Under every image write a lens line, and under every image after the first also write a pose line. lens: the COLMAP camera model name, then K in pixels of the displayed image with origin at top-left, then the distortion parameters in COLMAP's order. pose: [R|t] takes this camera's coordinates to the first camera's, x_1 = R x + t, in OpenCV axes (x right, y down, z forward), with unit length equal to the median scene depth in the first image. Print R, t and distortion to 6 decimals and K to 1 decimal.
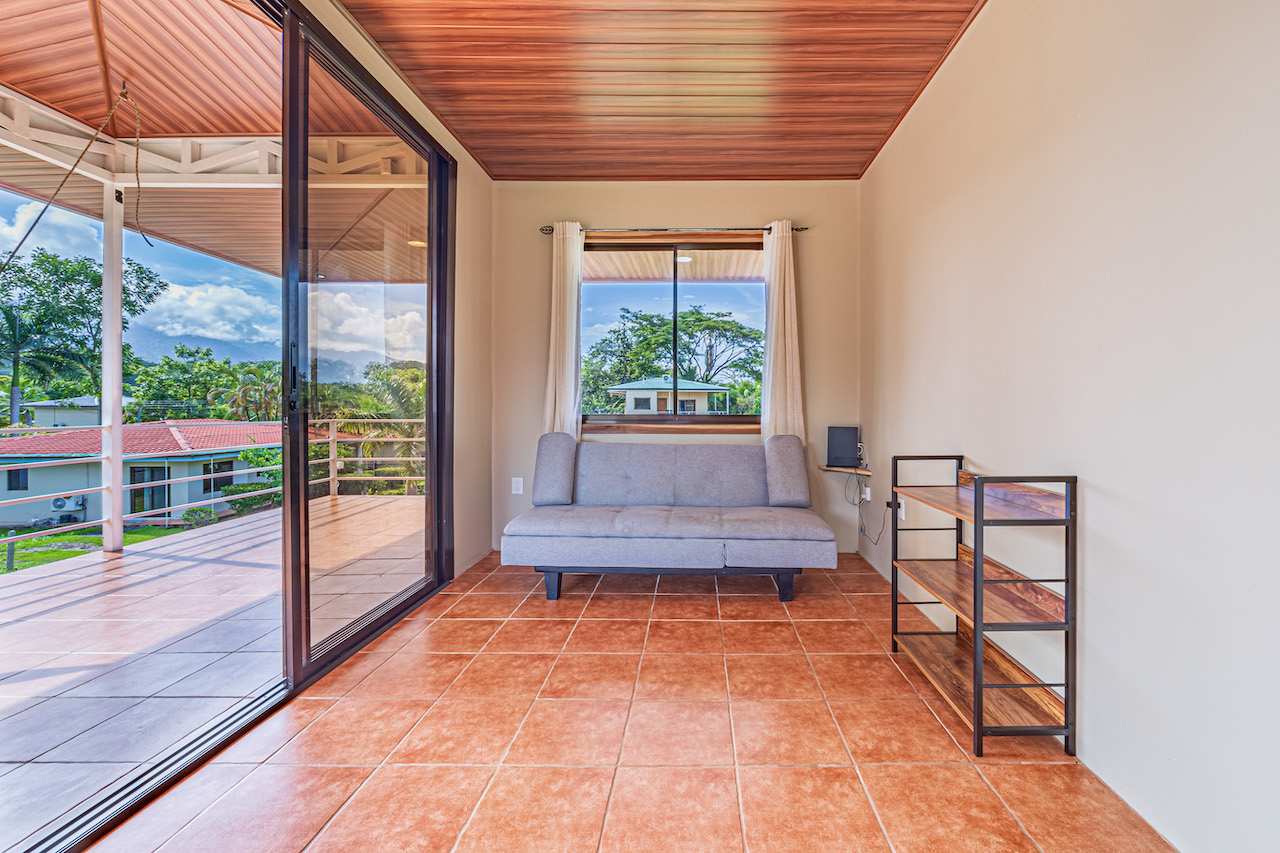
lens RADIAL K [[524.9, 0, 687.0], [0, 524.9, 406.2], [0, 0, 1]] dist [-0.008703, -0.000343]
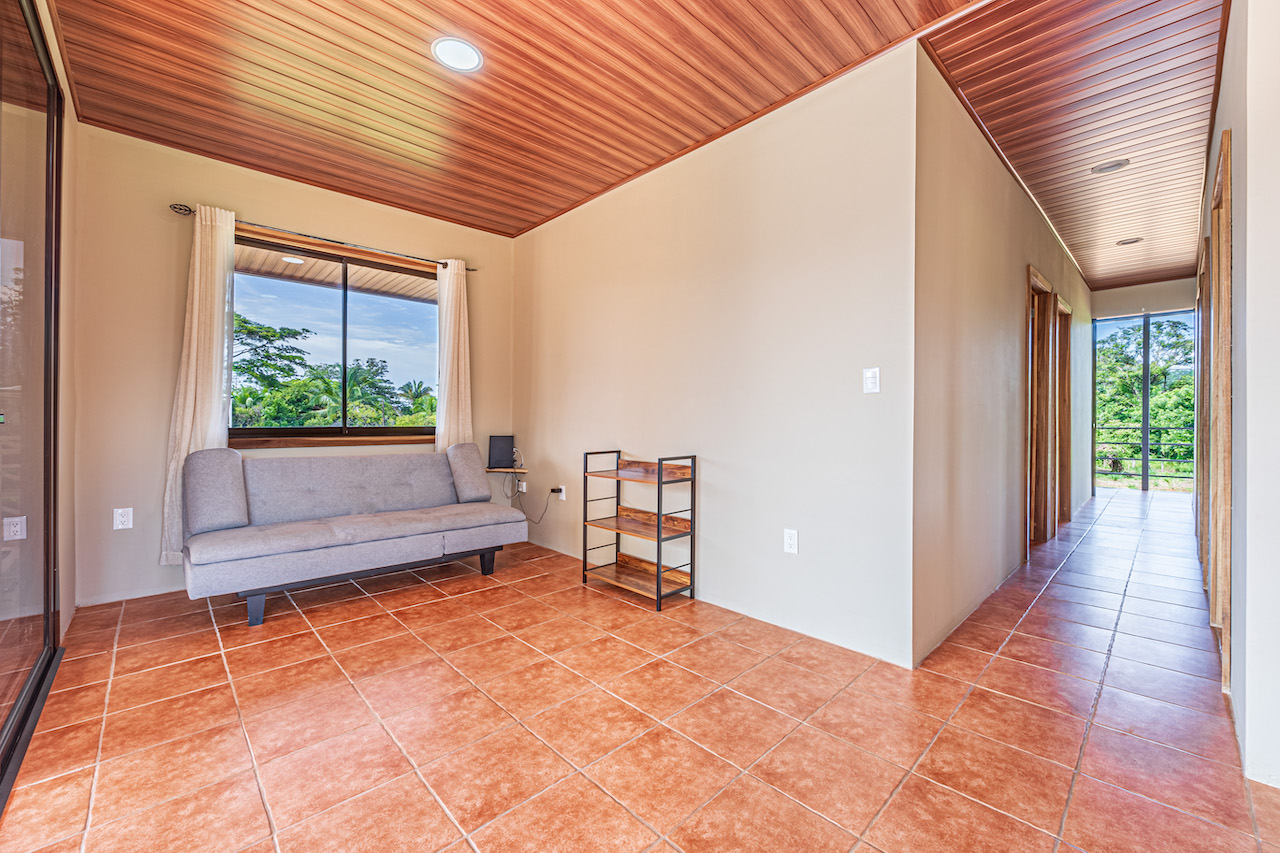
lens RADIAL K [[514.2, 0, 636.4], [0, 514.2, 424.8], [0, 0, 1]] dist [-0.007394, 0.001136]
pose [[0.726250, -0.007031, 0.687395, -0.426423], [-0.001847, 0.999924, 0.012179, -0.002240], [-0.687428, -0.010115, 0.726182, -0.142926]]
